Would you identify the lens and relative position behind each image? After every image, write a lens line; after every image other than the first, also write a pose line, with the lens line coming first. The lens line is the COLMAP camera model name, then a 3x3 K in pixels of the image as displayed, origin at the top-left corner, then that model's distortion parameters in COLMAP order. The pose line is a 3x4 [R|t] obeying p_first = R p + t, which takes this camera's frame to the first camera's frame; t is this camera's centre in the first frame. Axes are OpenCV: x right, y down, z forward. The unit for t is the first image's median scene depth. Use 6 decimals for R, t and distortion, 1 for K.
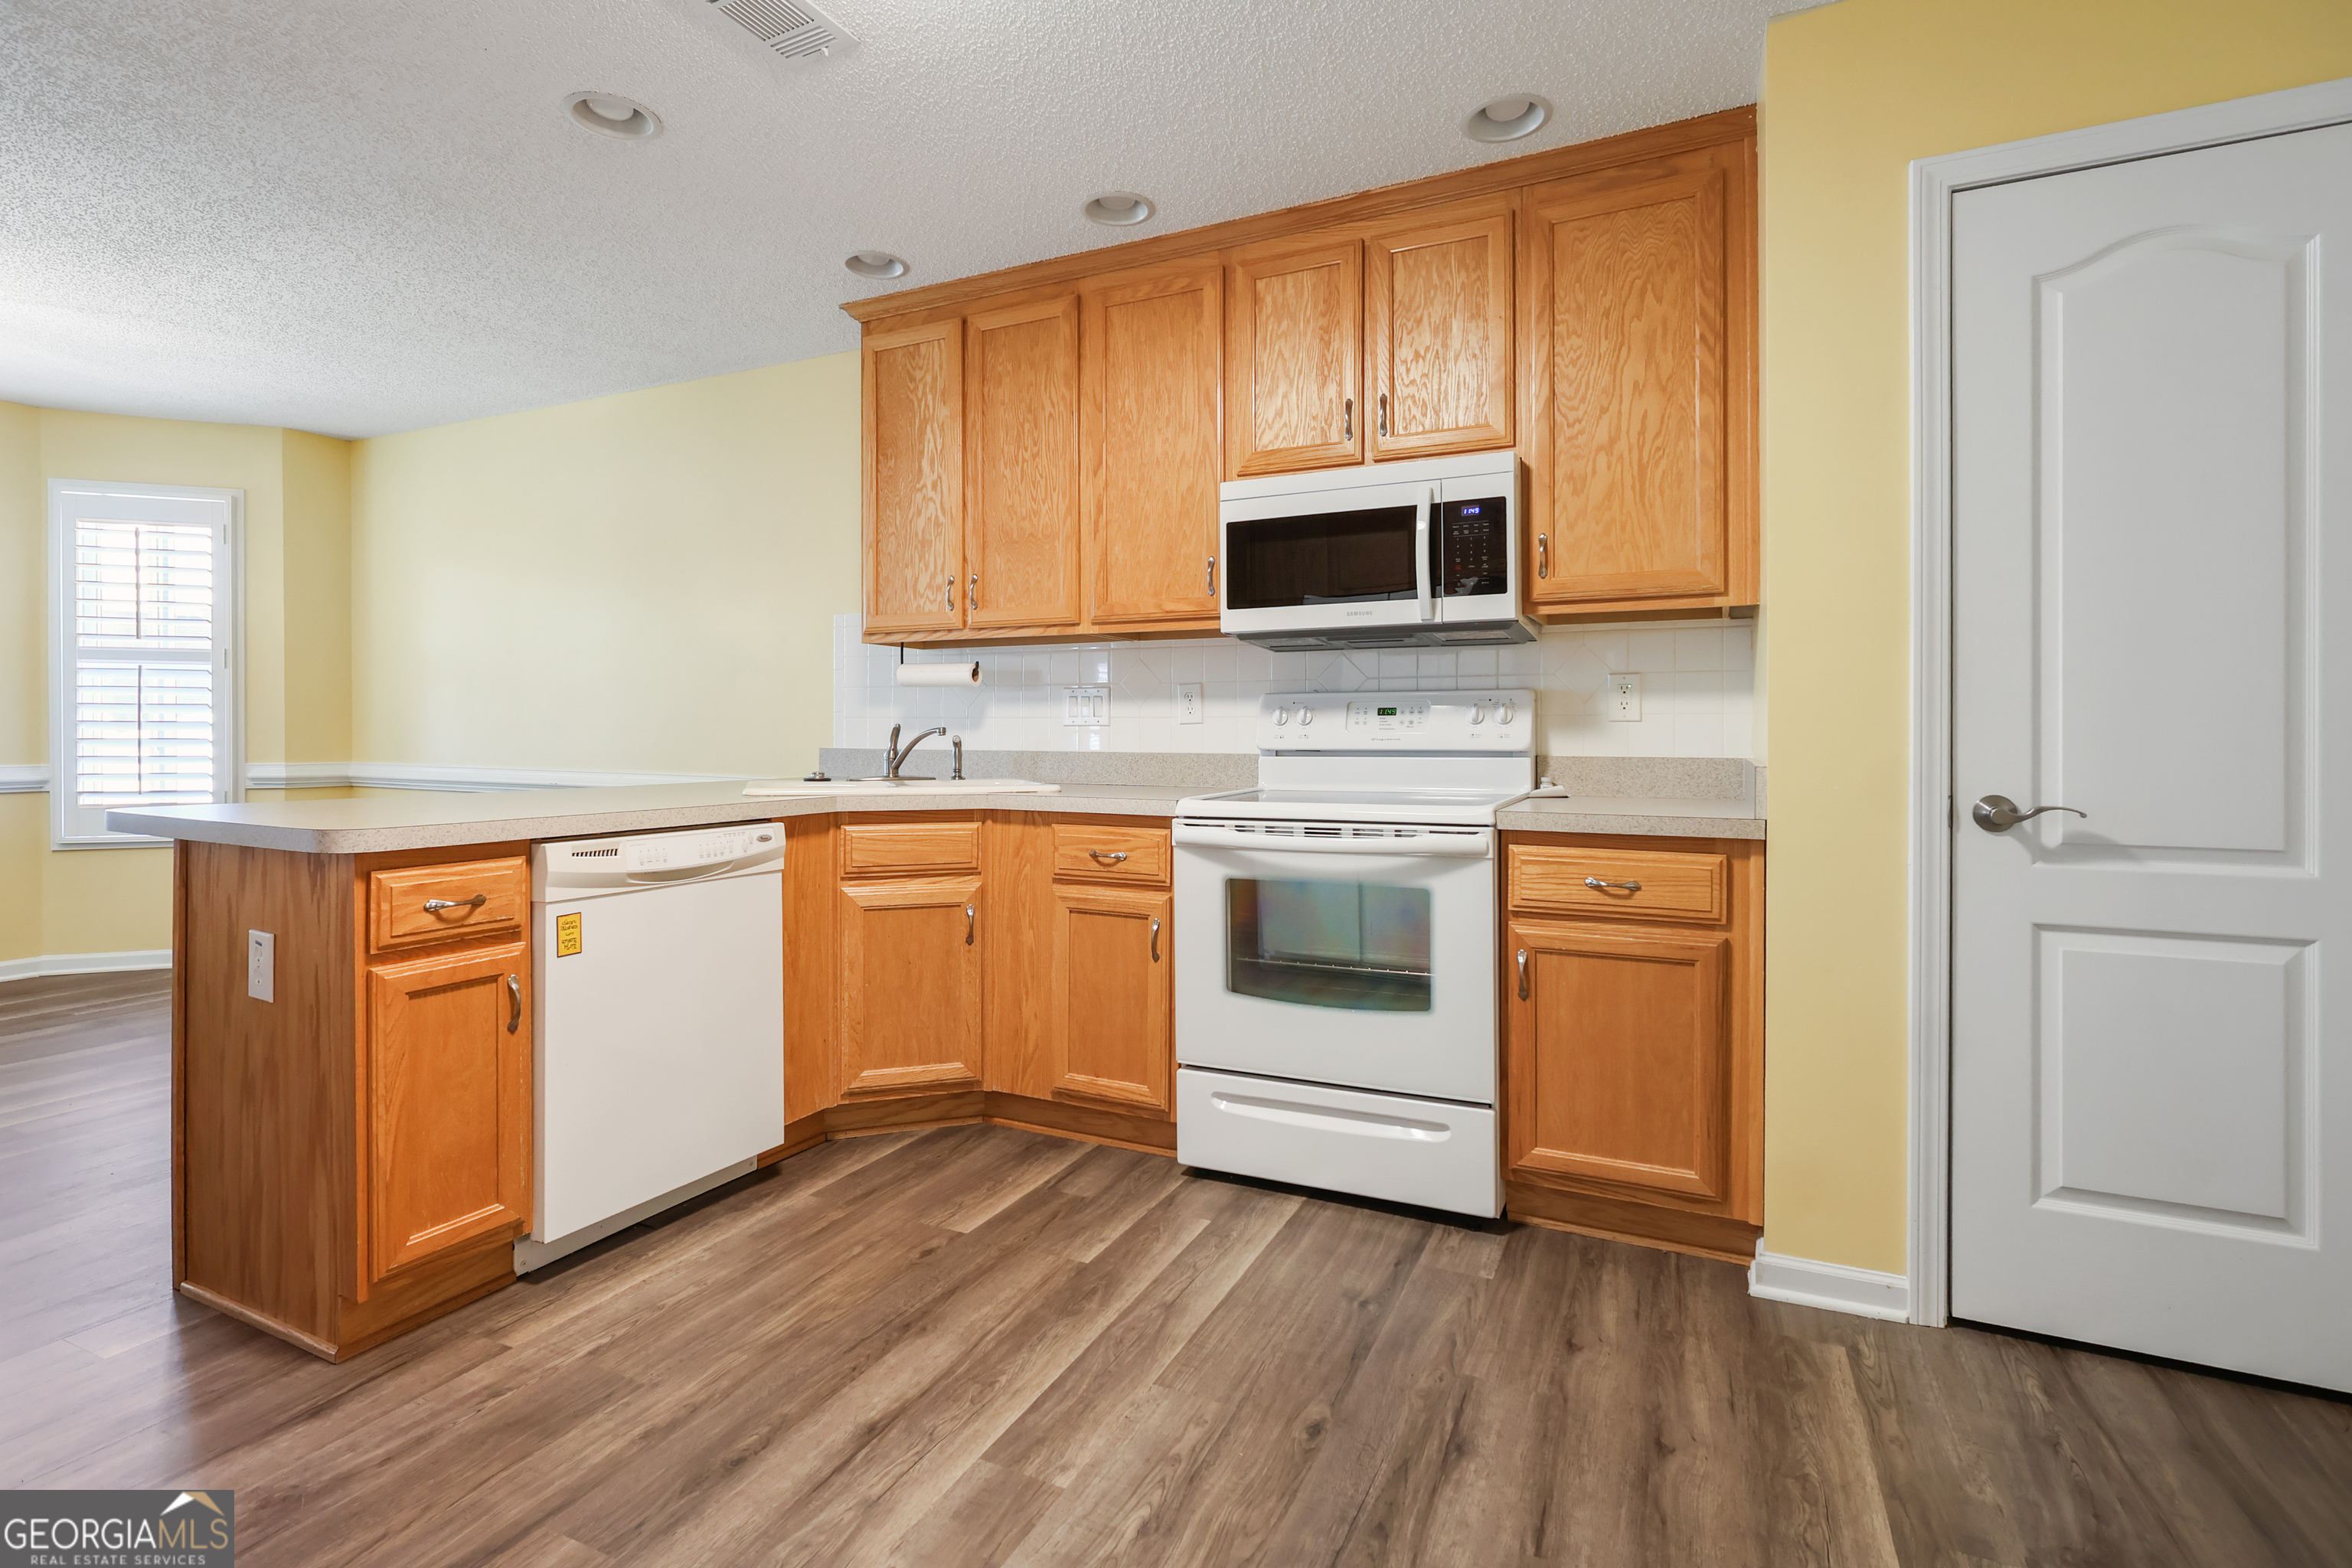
lens RADIAL K [[1113.4, 0, 1184.5], [0, 1113.4, 732.8], [0, 0, 1]] dist [-0.004780, 0.001344]
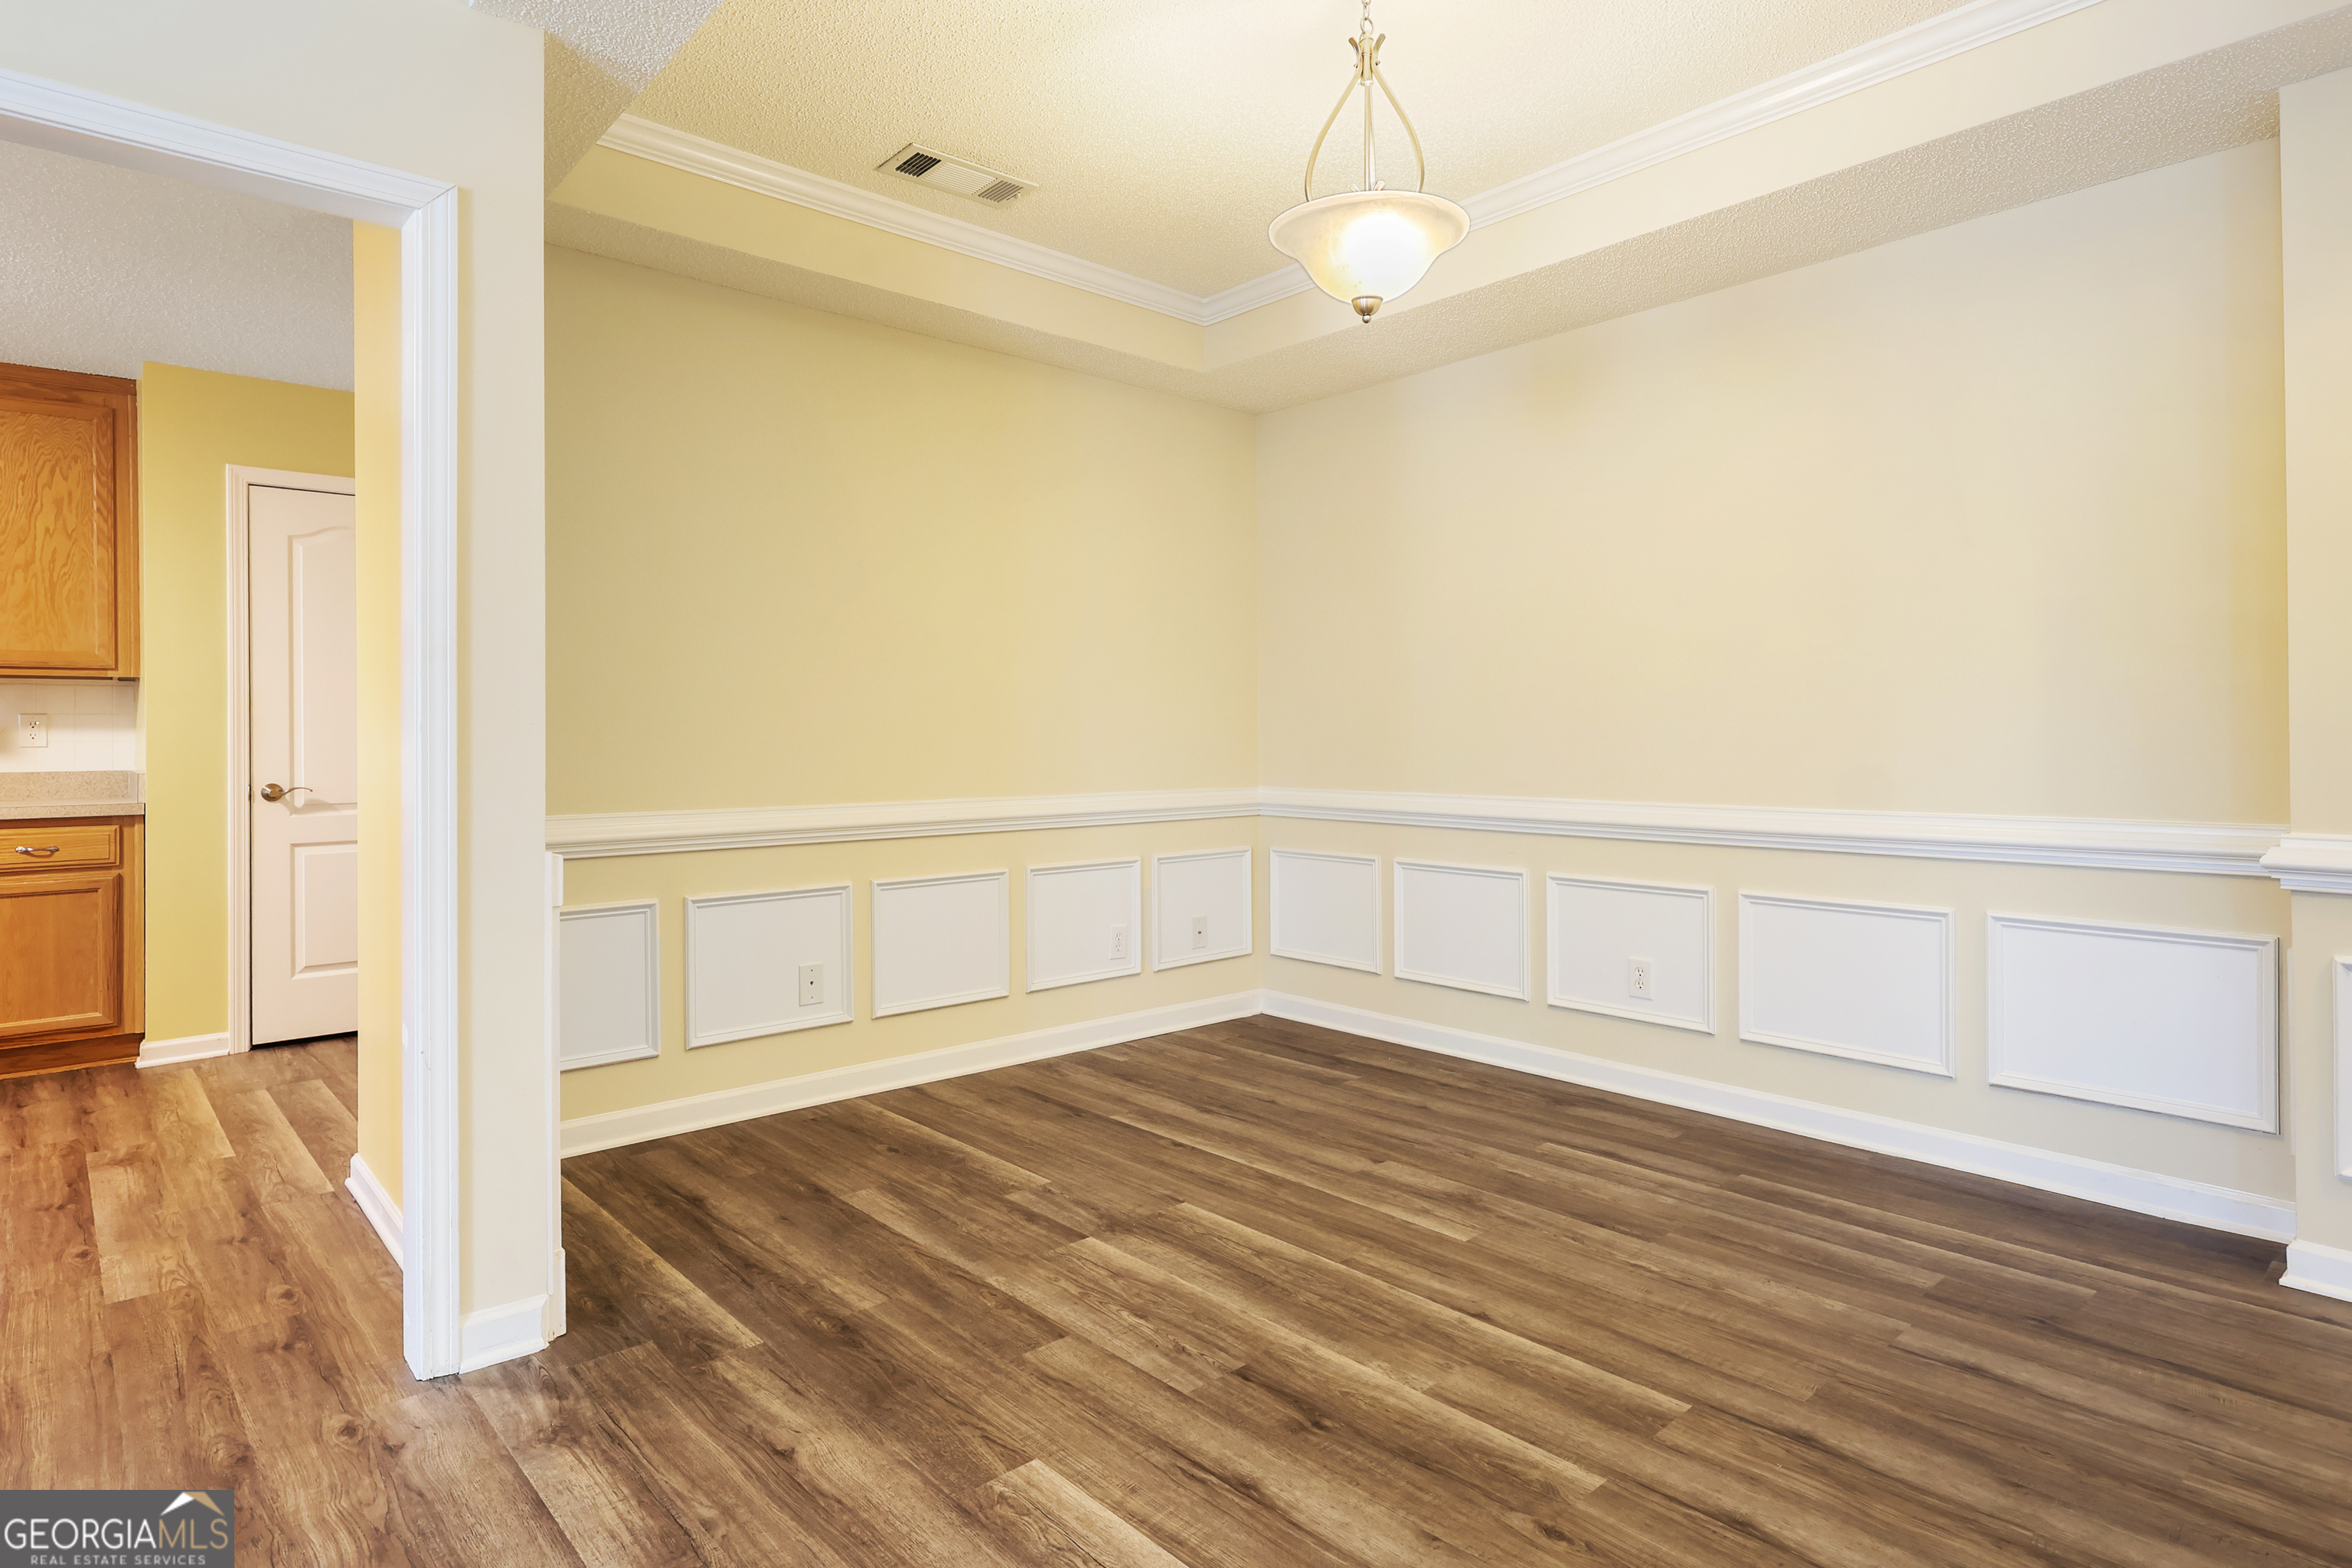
lens RADIAL K [[1281.5, 0, 1170.8], [0, 1281.5, 732.9], [0, 0, 1]] dist [0.007391, -0.003328]
pose [[0.404981, 0.000205, 0.914325, -0.595133], [0.009495, 0.999945, -0.004430, -0.008511], [-0.914276, 0.010476, 0.404957, -1.145517]]
